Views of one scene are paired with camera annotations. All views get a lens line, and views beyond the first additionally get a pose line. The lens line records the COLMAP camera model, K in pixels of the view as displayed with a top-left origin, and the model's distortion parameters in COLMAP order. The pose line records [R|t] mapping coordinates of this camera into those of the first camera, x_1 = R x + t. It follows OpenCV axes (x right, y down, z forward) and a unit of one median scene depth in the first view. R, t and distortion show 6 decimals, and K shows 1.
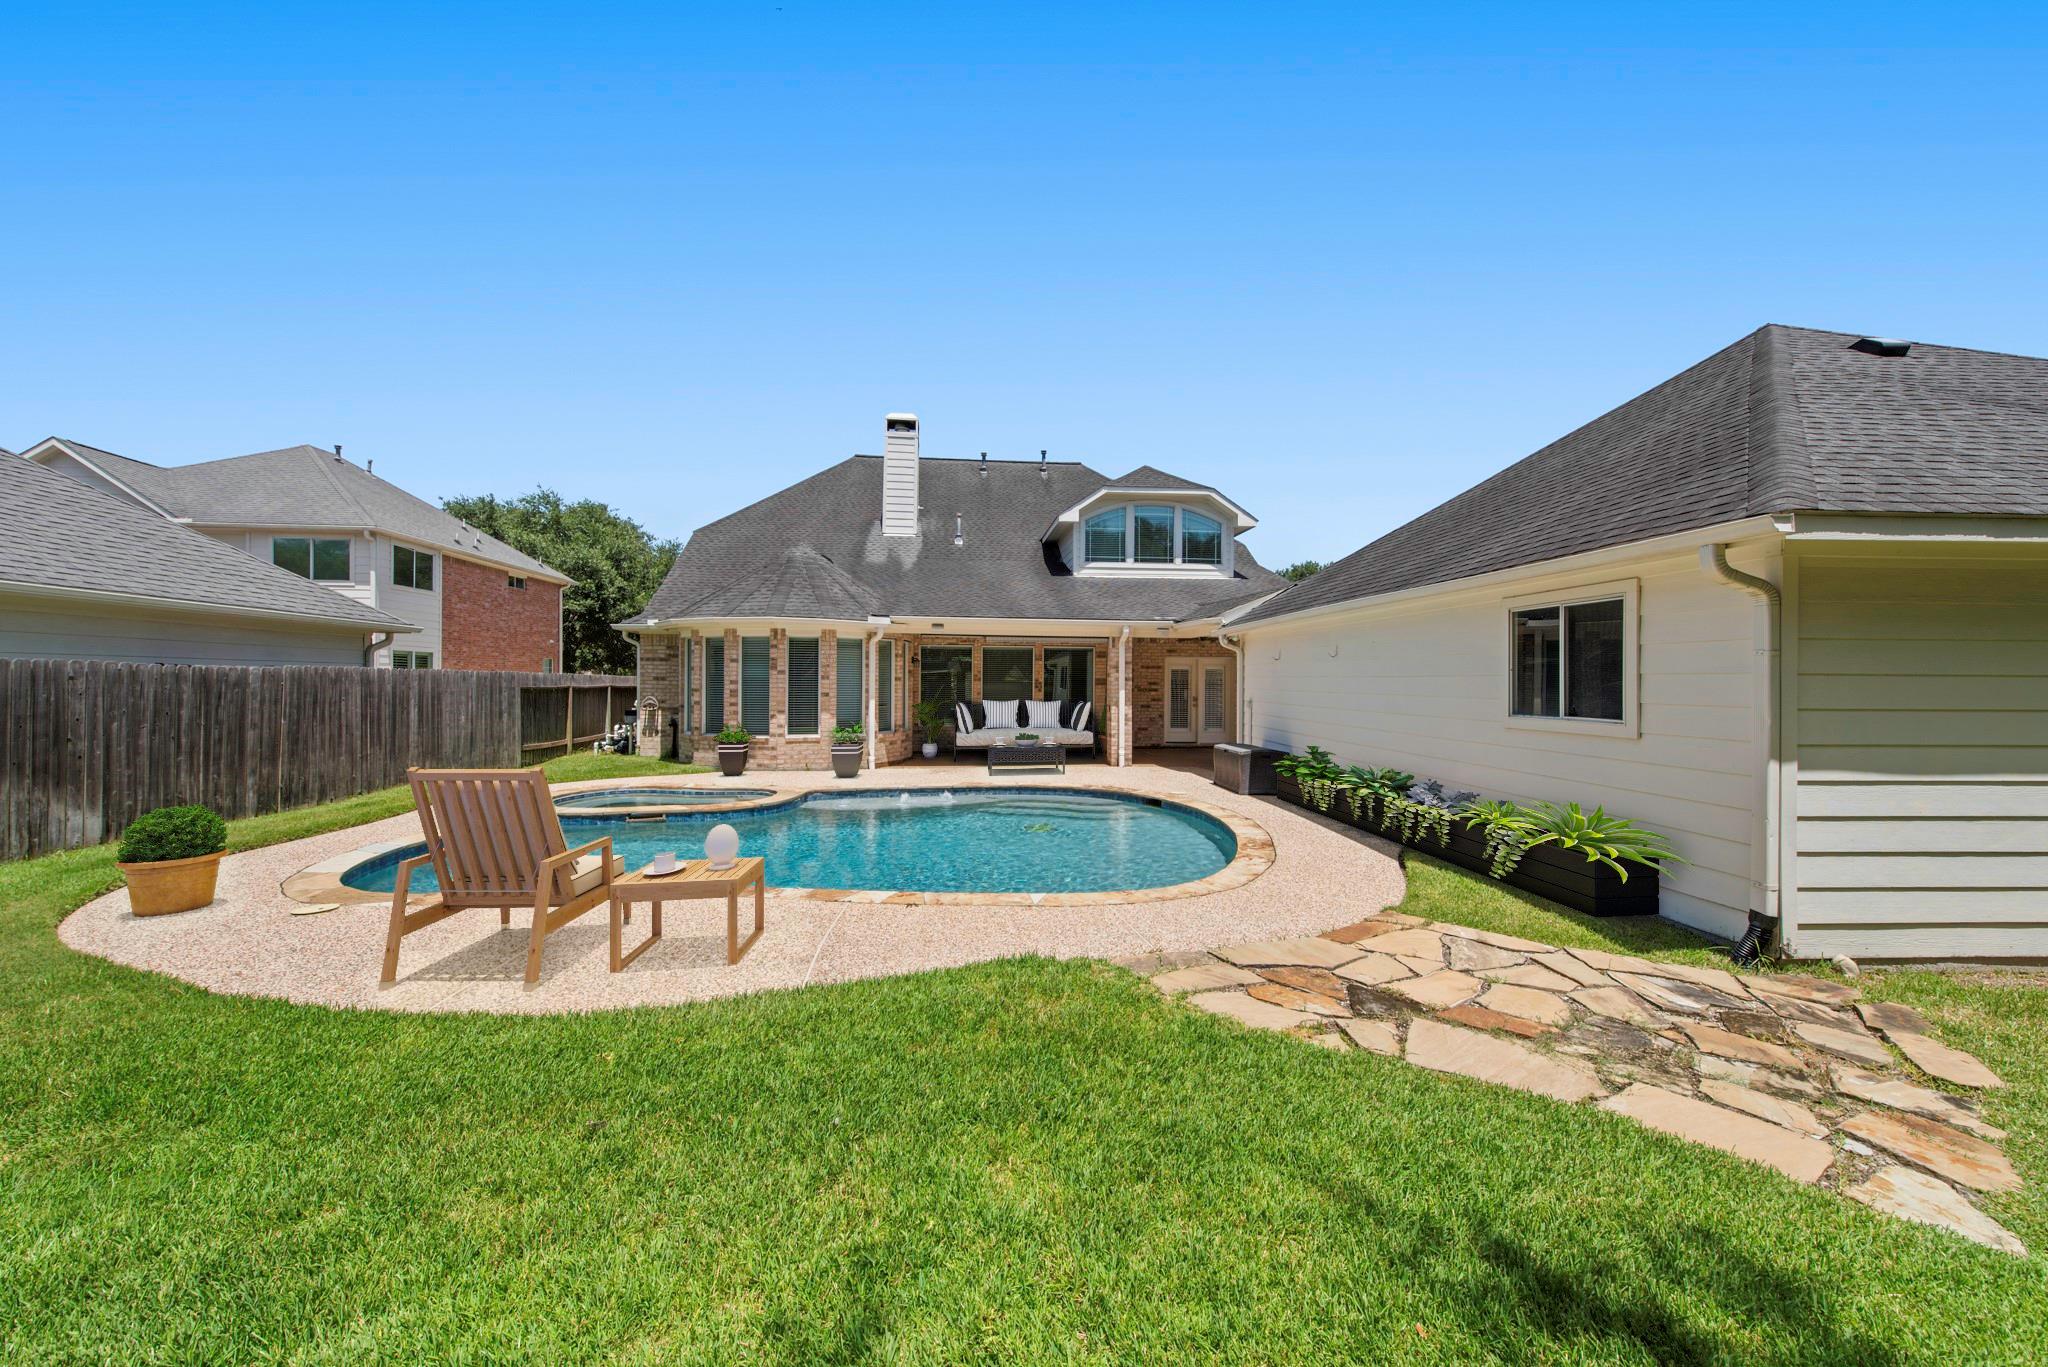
lens RADIAL K [[809.1, 0, 1024.6], [0, 809.1, 675.0], [0, 0, 1]] dist [0.008611, -0.000158]
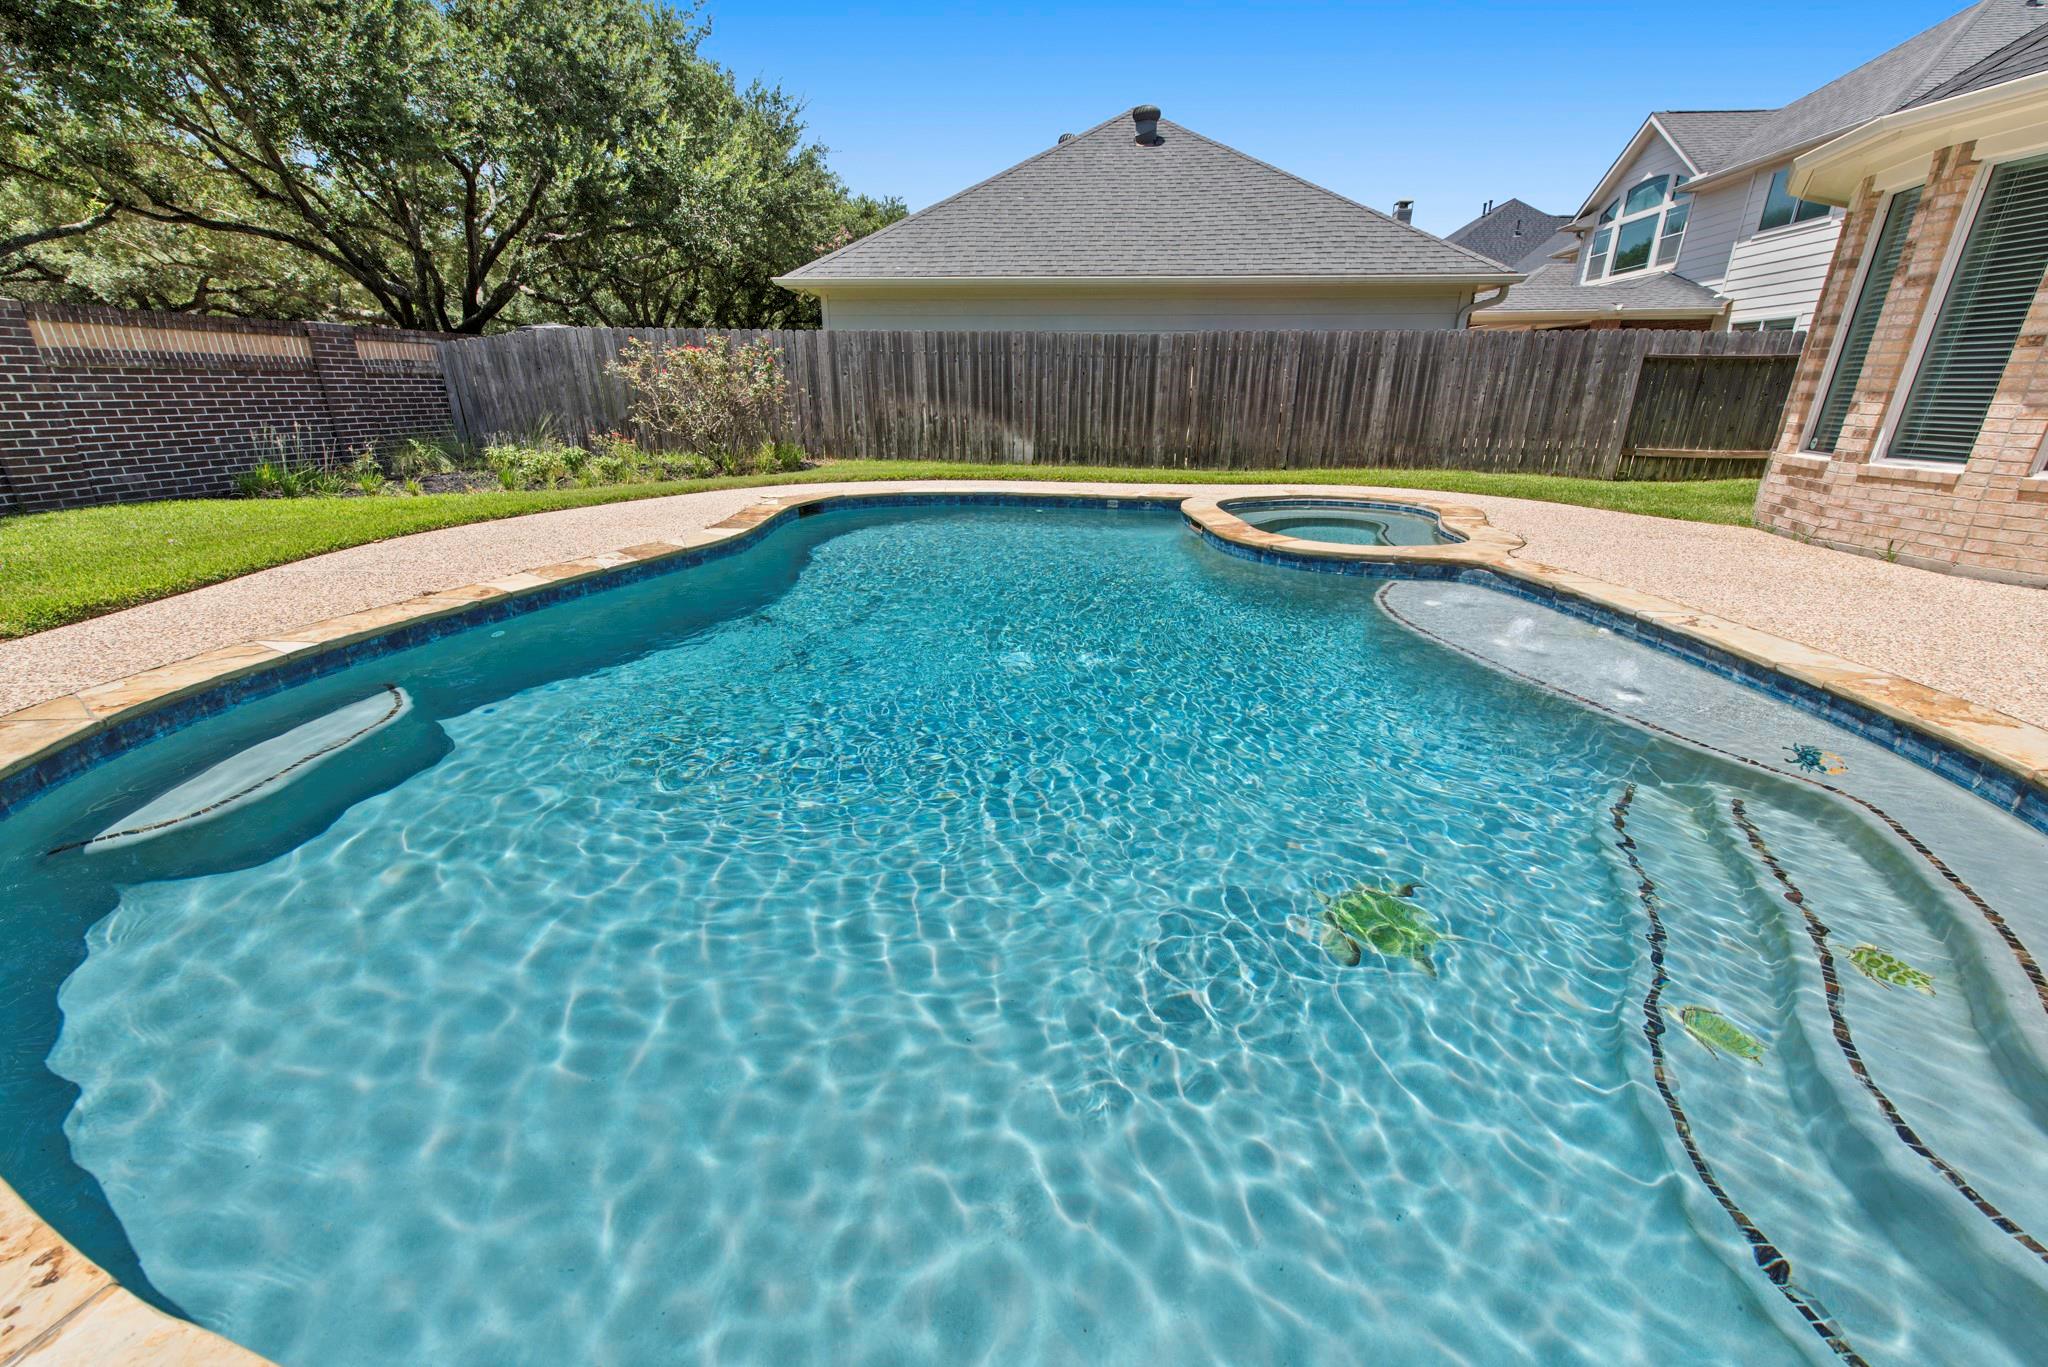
lens RADIAL K [[809.1, 0, 1024.6], [0, 809.1, 675.0], [0, 0, 1]] dist [0.008611, -0.000158]
pose [[-0.215747, 0.323057, -0.921459, 0.262912], [0.000045, 0.943687, 0.330839, 0.060406], [0.976449, 0.071336, -0.203612, 0.978659]]
